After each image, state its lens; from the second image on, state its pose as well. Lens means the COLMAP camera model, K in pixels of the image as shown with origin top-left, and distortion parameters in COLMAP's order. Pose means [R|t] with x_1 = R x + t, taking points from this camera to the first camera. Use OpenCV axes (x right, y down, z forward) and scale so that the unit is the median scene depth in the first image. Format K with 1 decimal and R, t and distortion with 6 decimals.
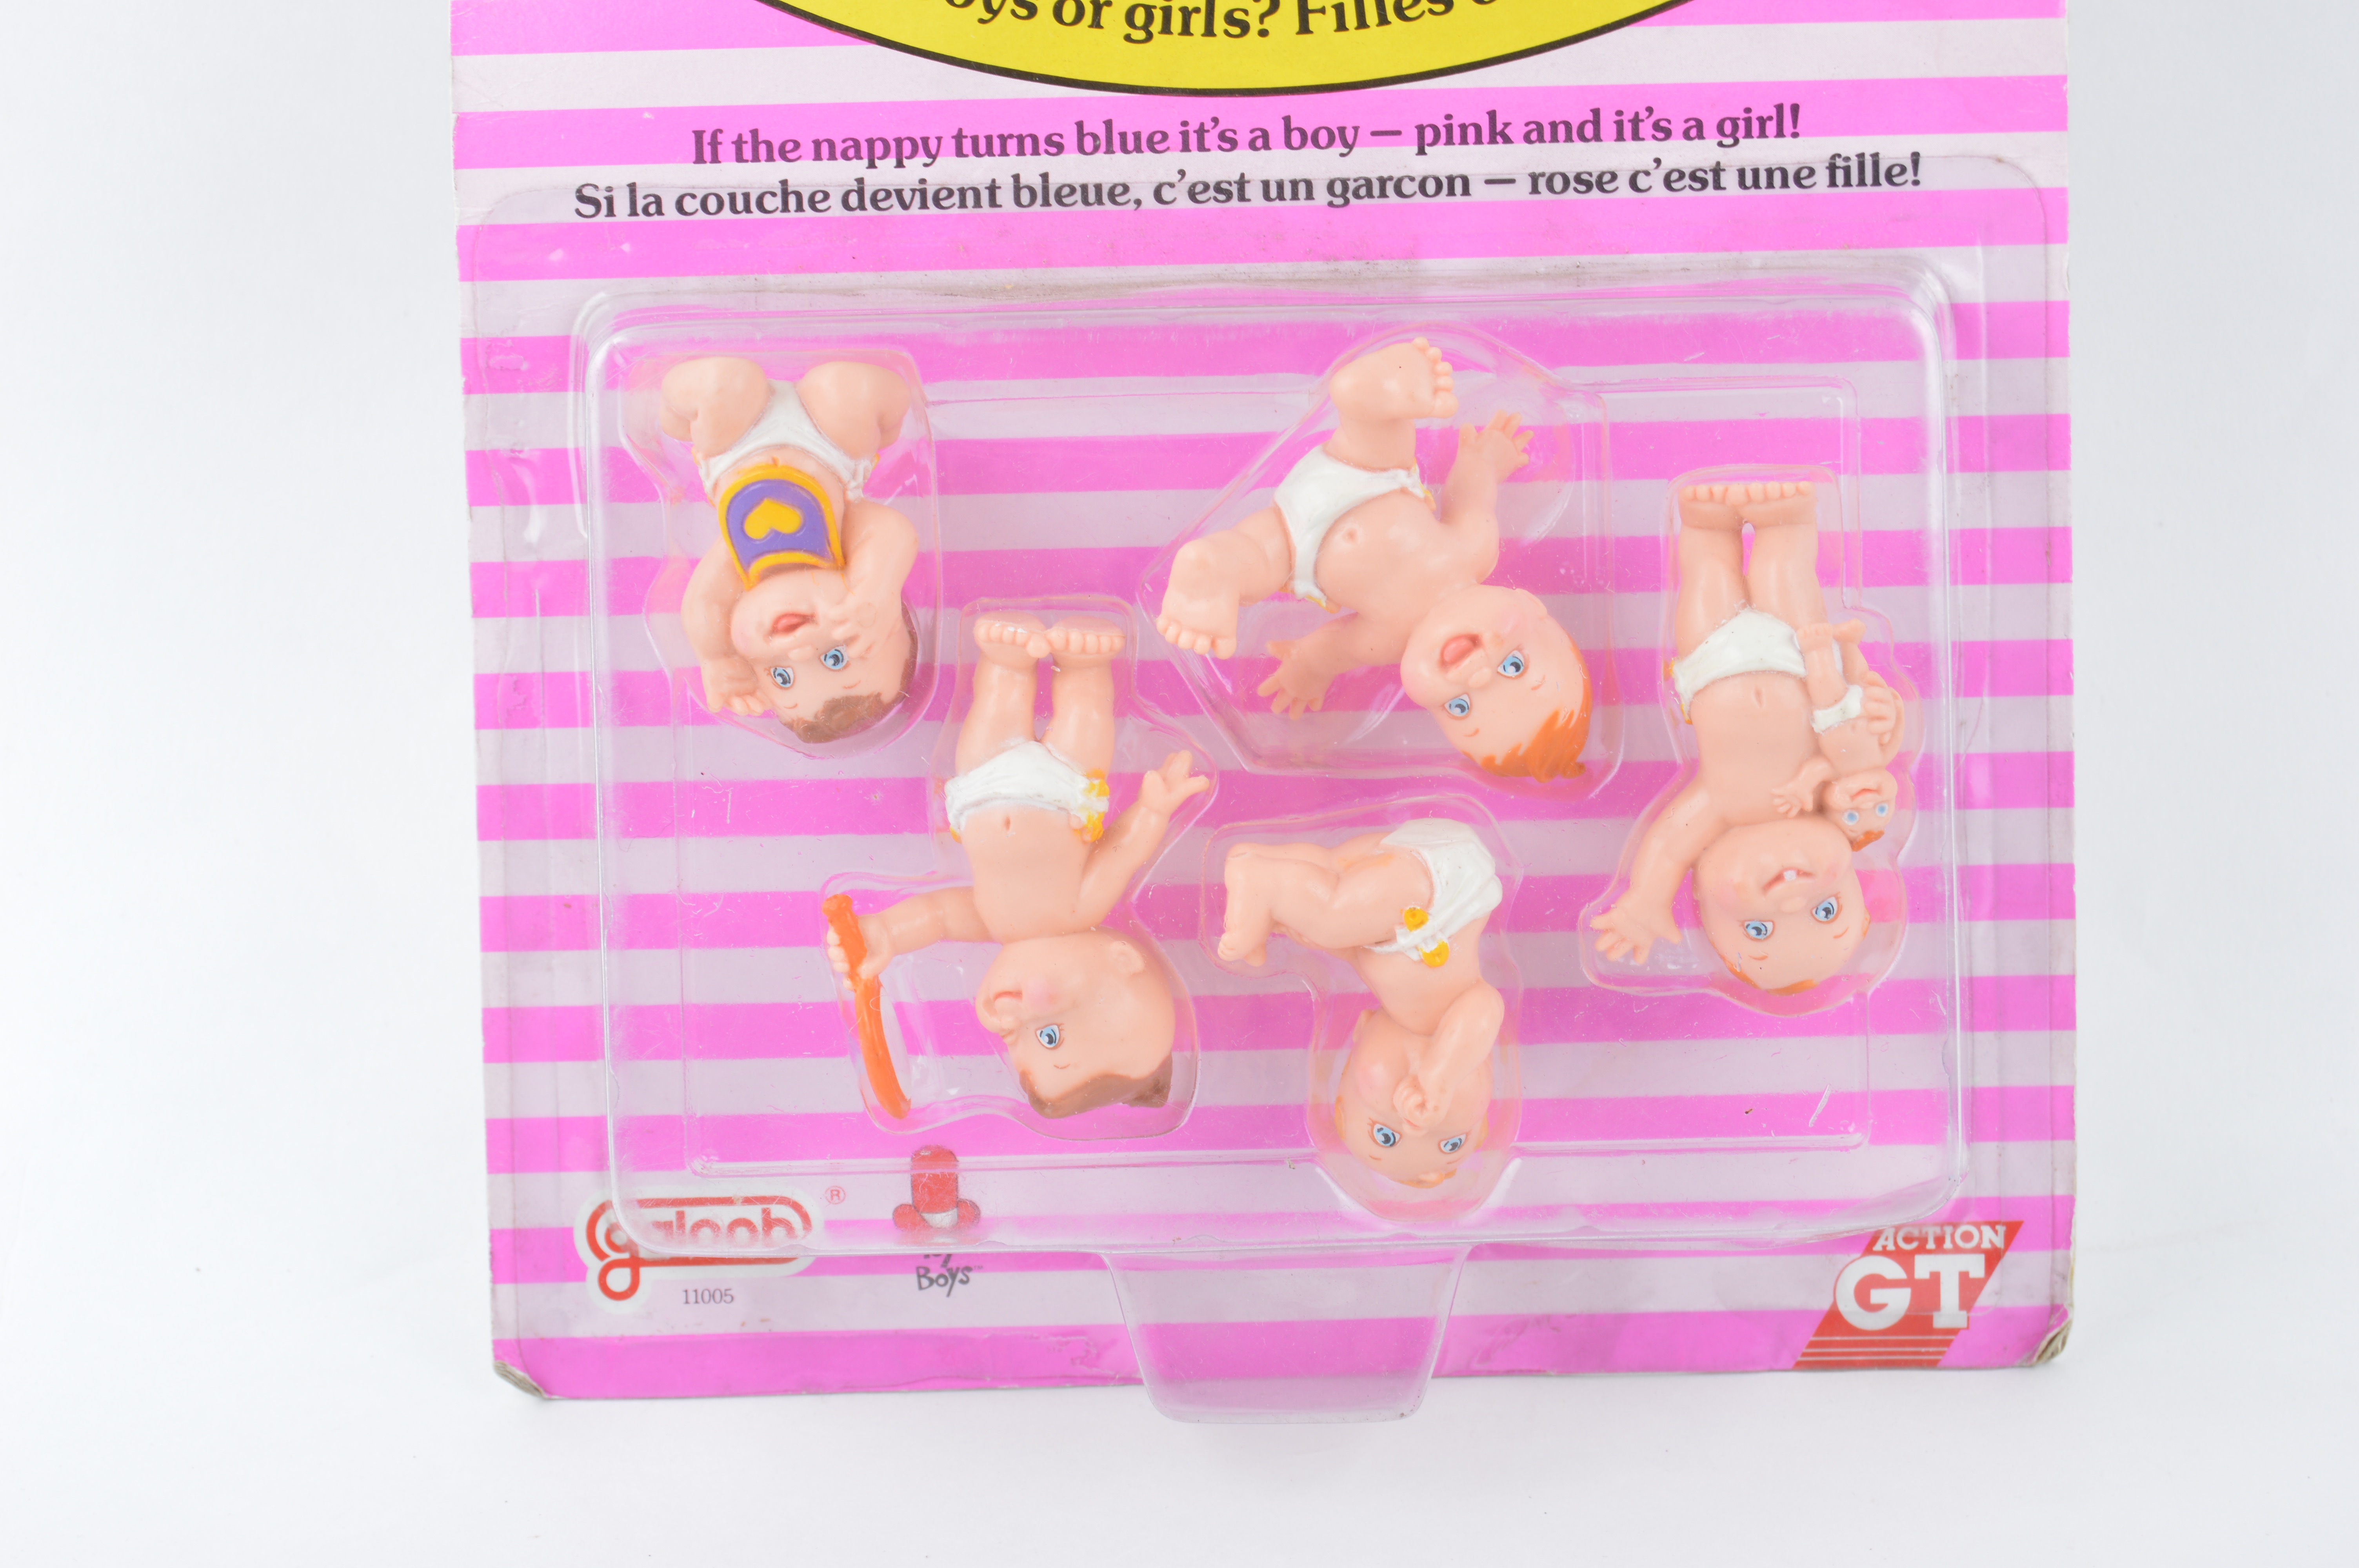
lens RADIAL K [[5252.6, 0, 1196.8], [0, 5252.6, 827.8], [0, 0, 1]] dist [-0.022919, 0.039493]
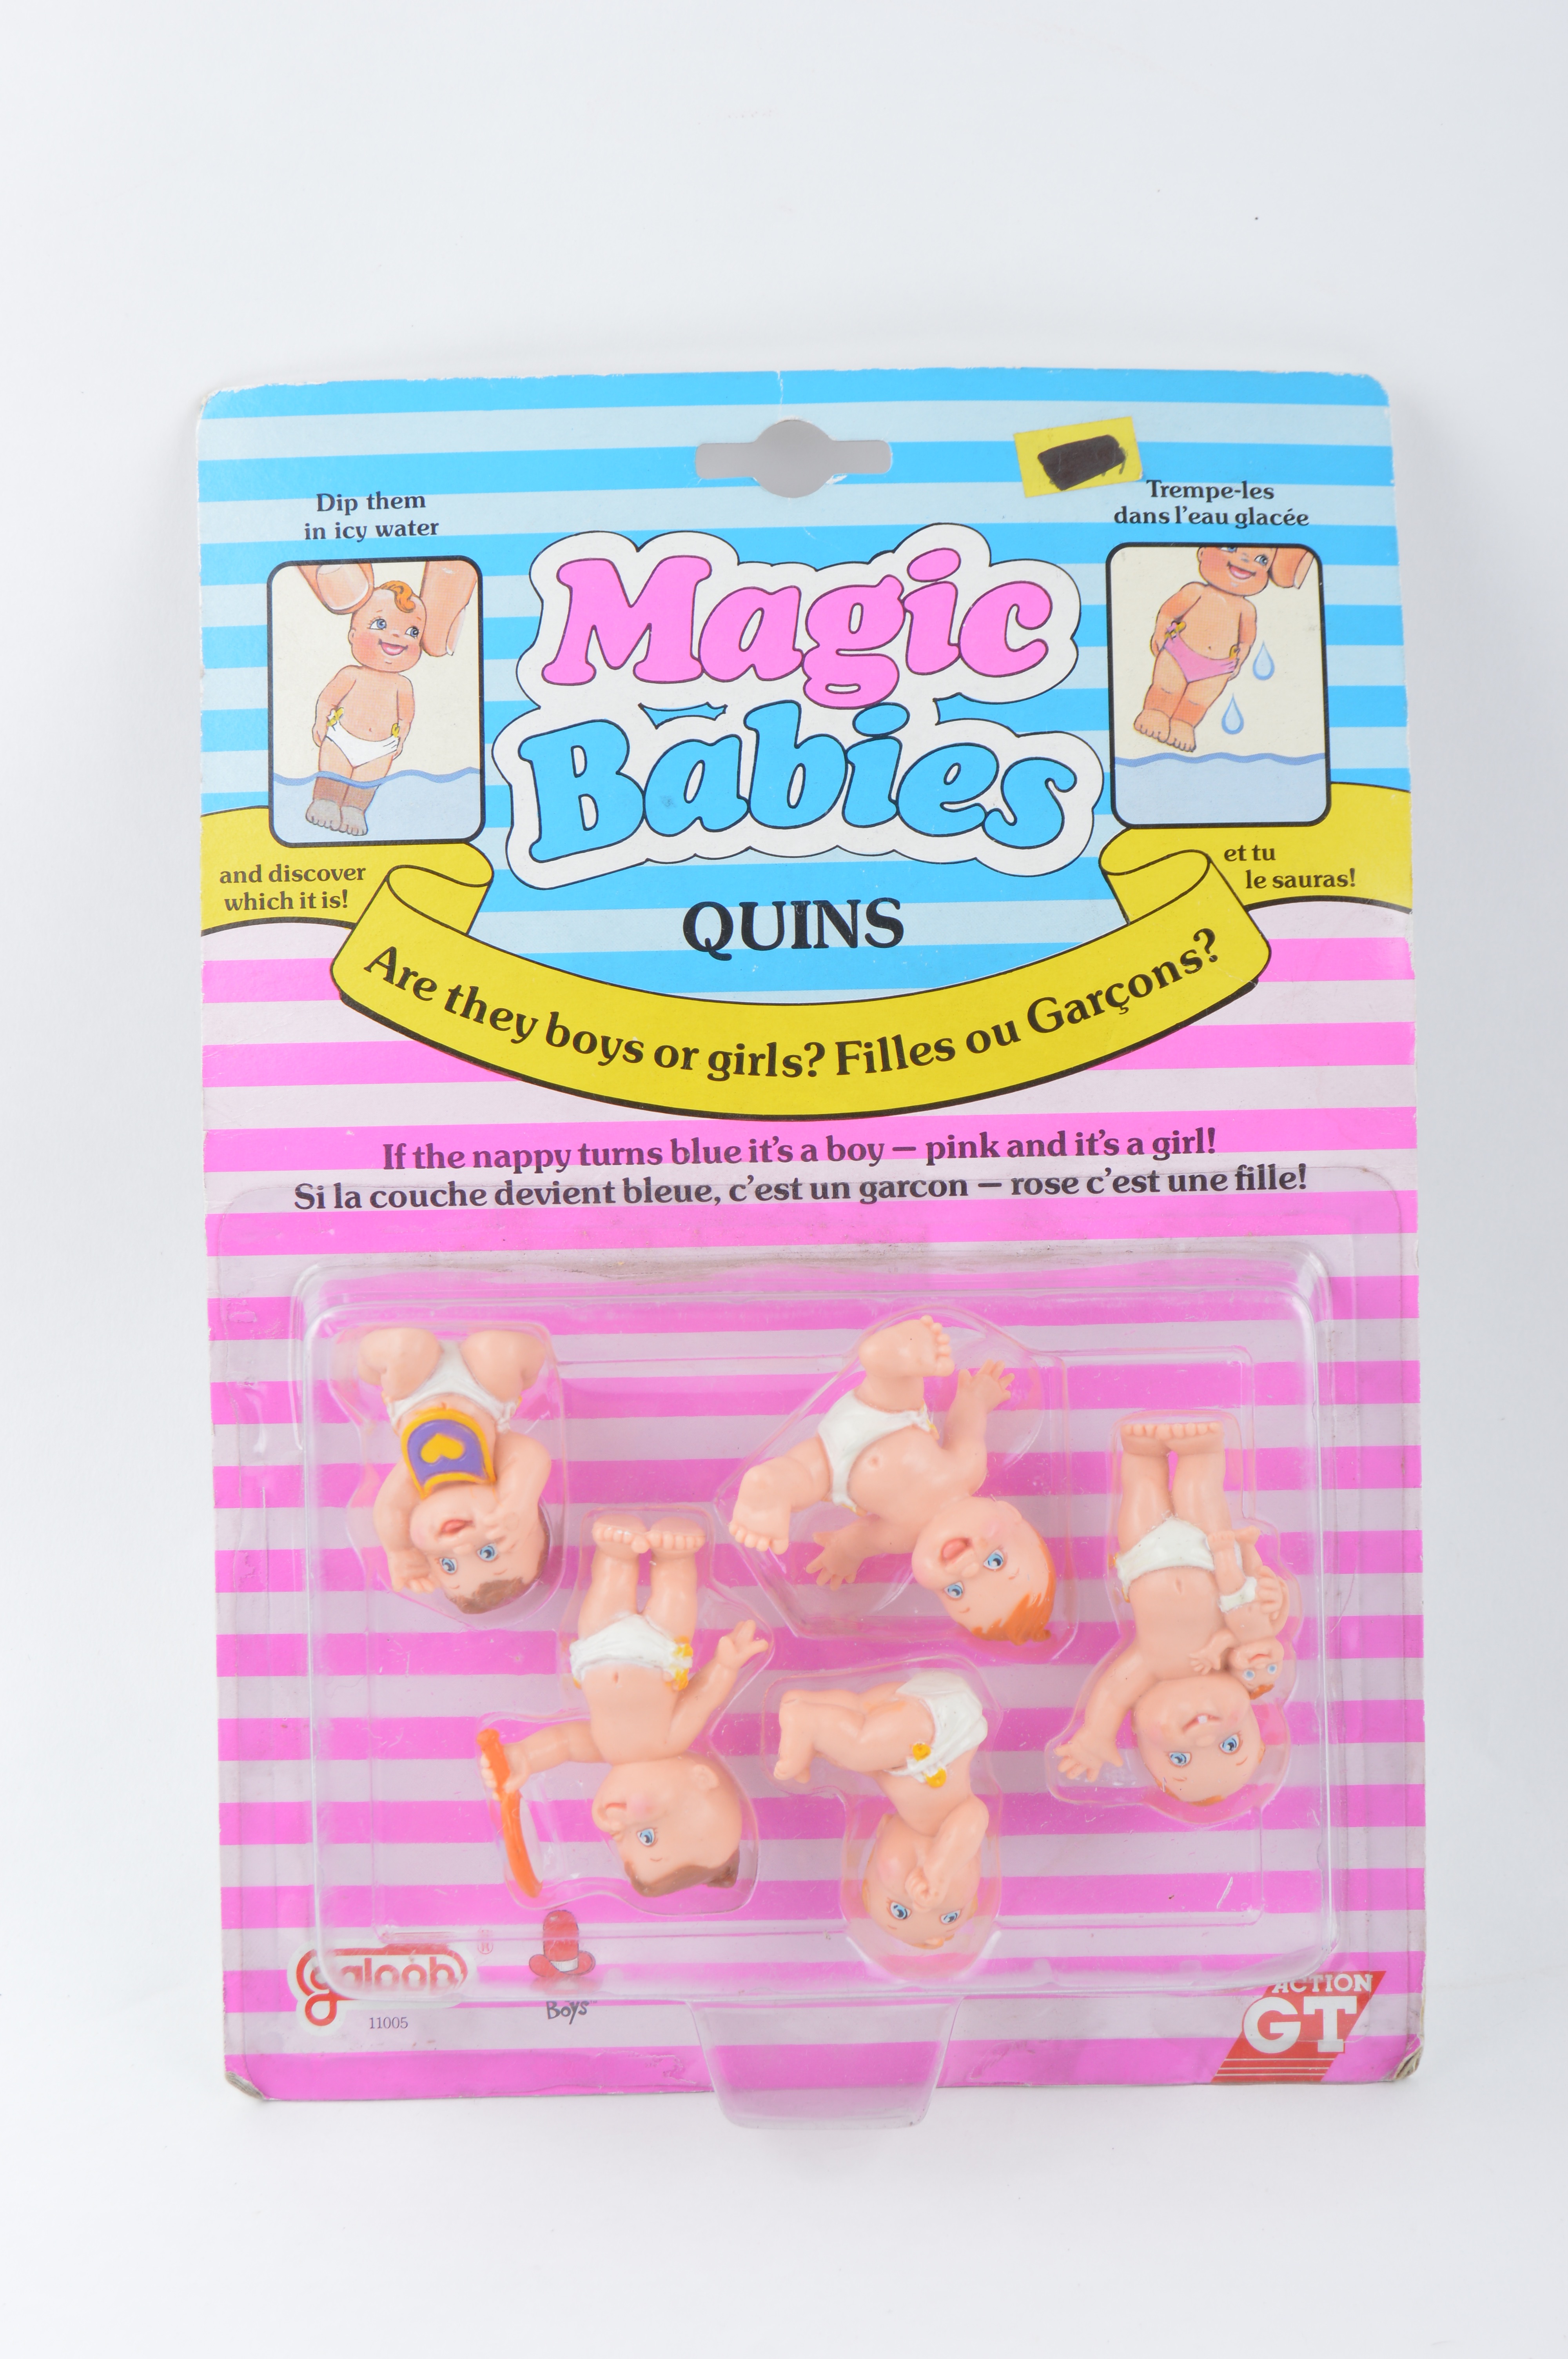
lens RADIAL K [[4627.9, 0, 781.6], [0, 4627.9, 1242.4], [0, 0, 1]] dist [-0.003493, 0.059827]
pose [[0.999981, 0.003633, -0.004990, 0.010905], [-0.003828, 0.999207, -0.039627, -0.061949], [0.004843, 0.039646, 0.999202, -0.171084]]
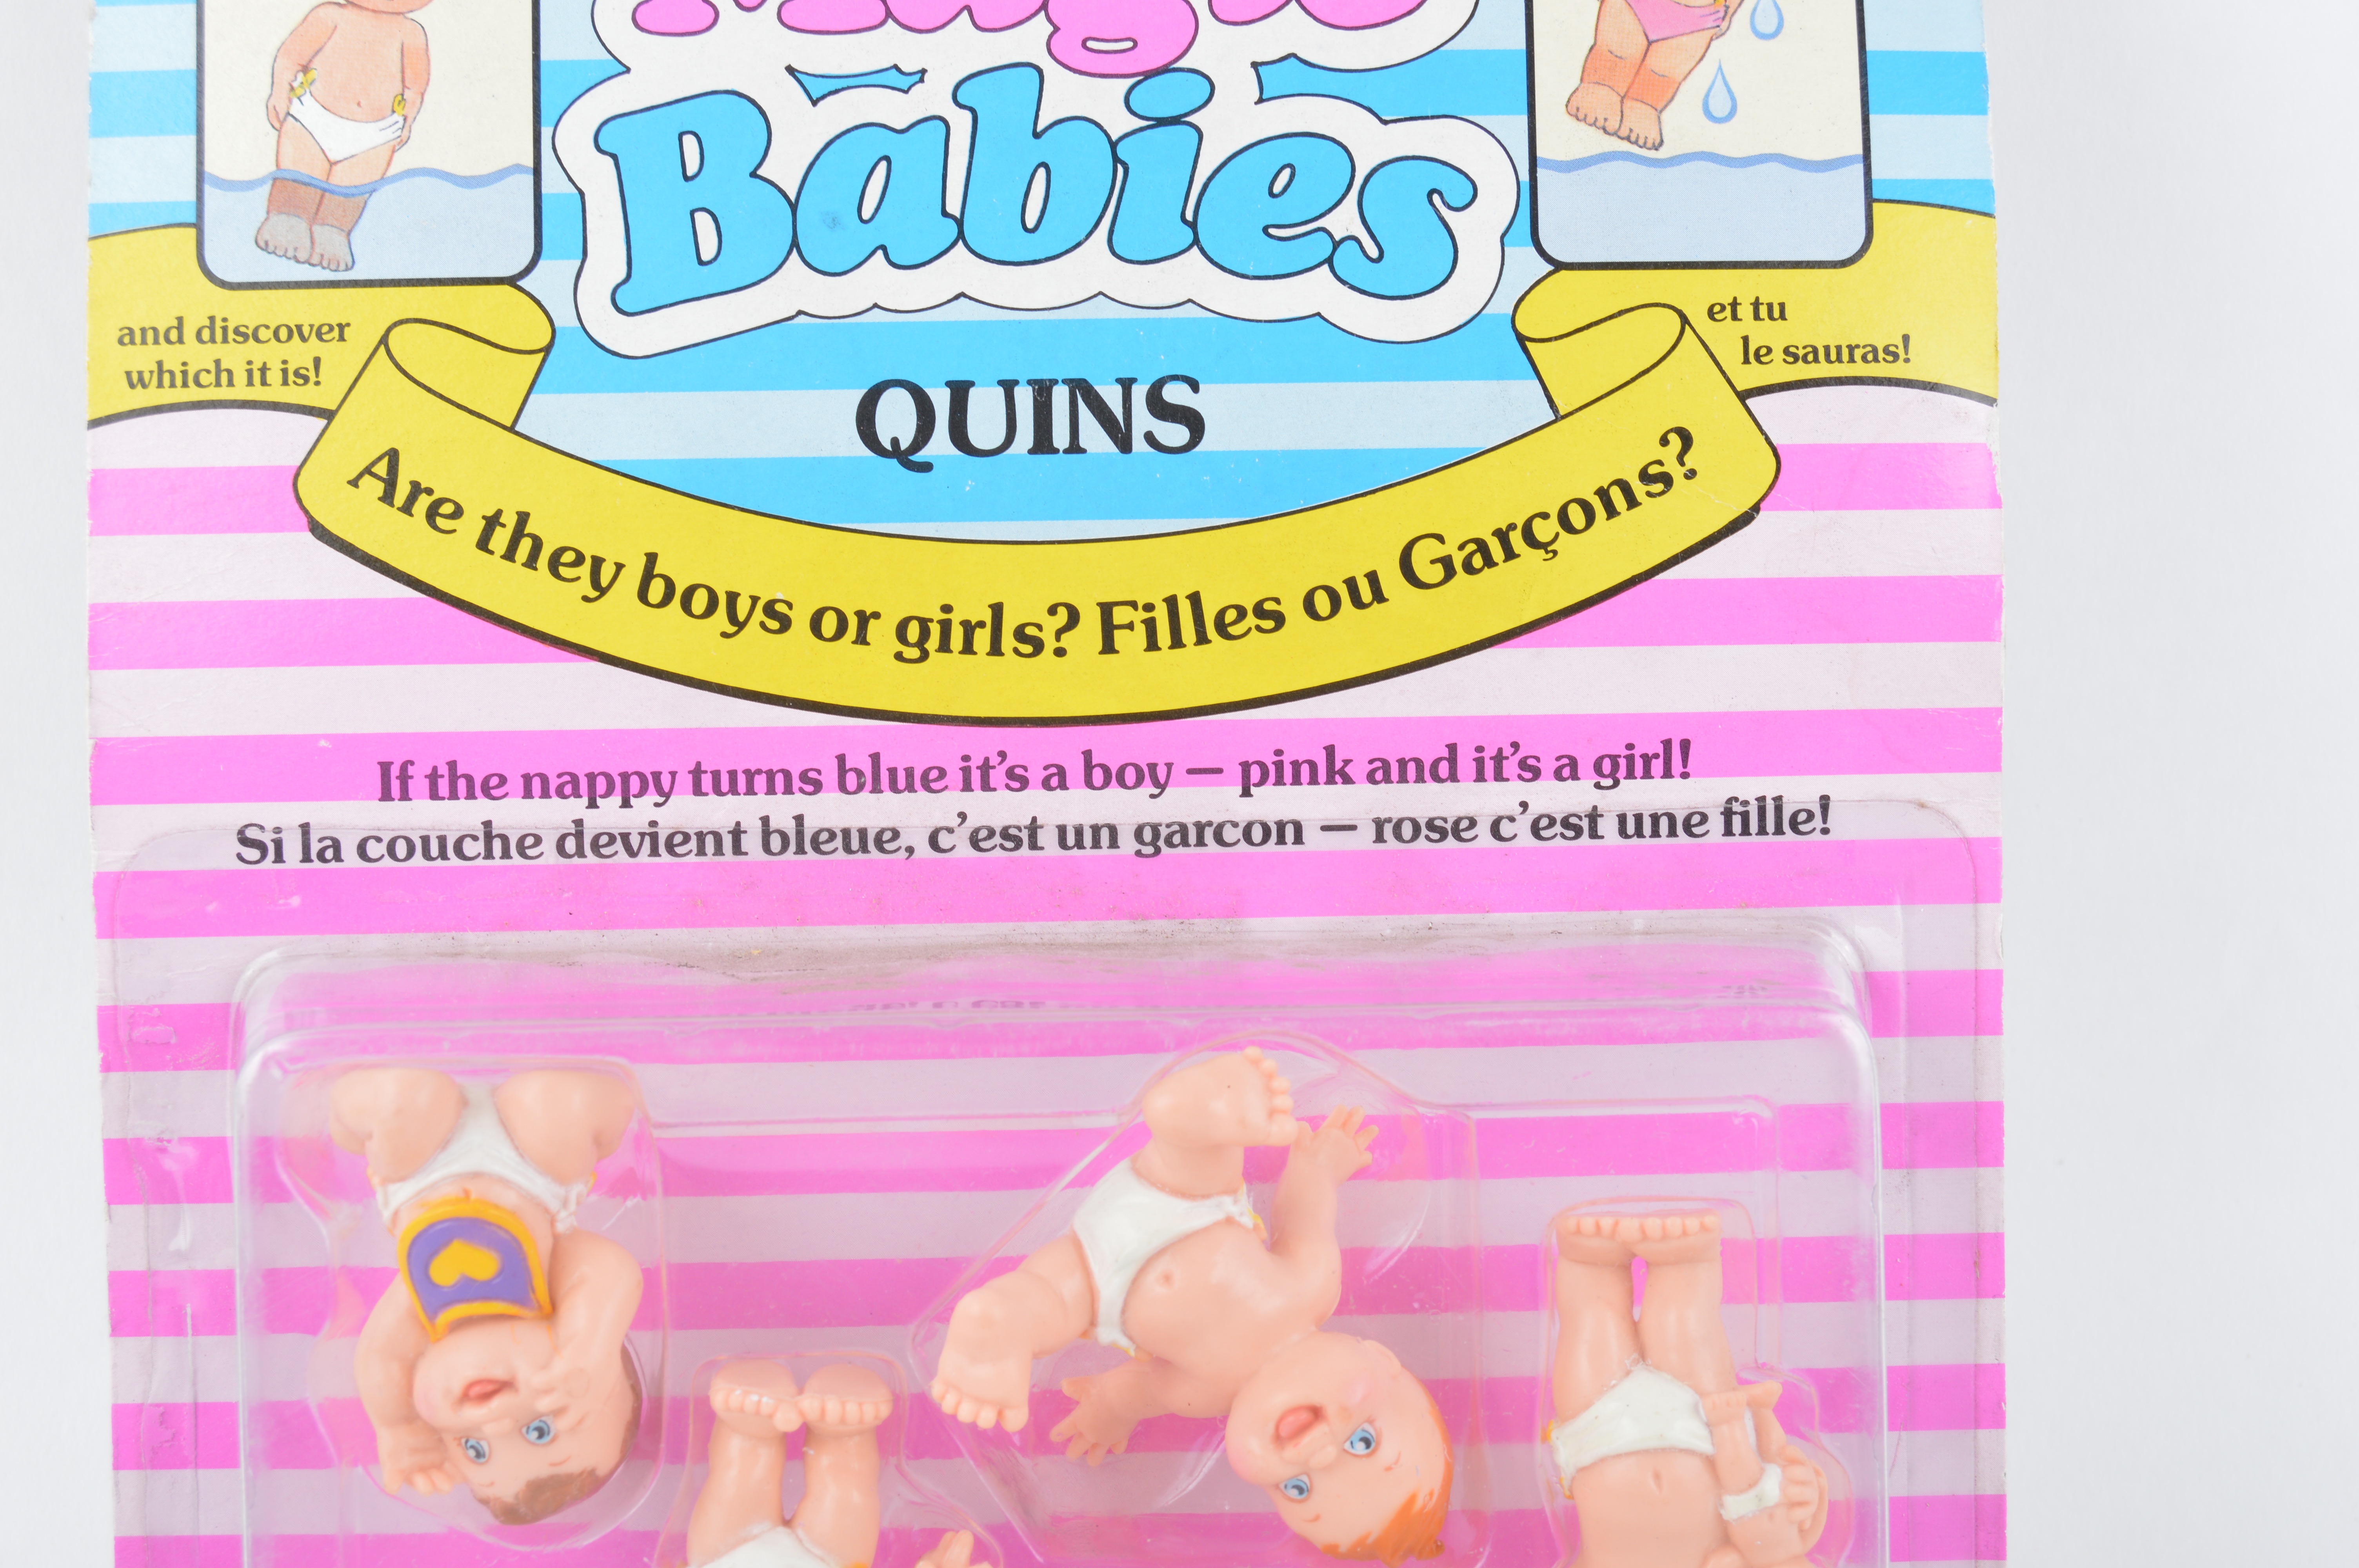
lens RADIAL K [[4510.7, 0, 1185.8], [0, 4510.7, 822.1], [0, 0, 1]] dist [-0.032404, -0.028662]
pose [[0.998439, 0.005004, 0.055636, -0.007313], [-0.003273, 0.999509, -0.031160, -0.101333], [-0.055765, 0.030929, 0.997965, 0.275778]]
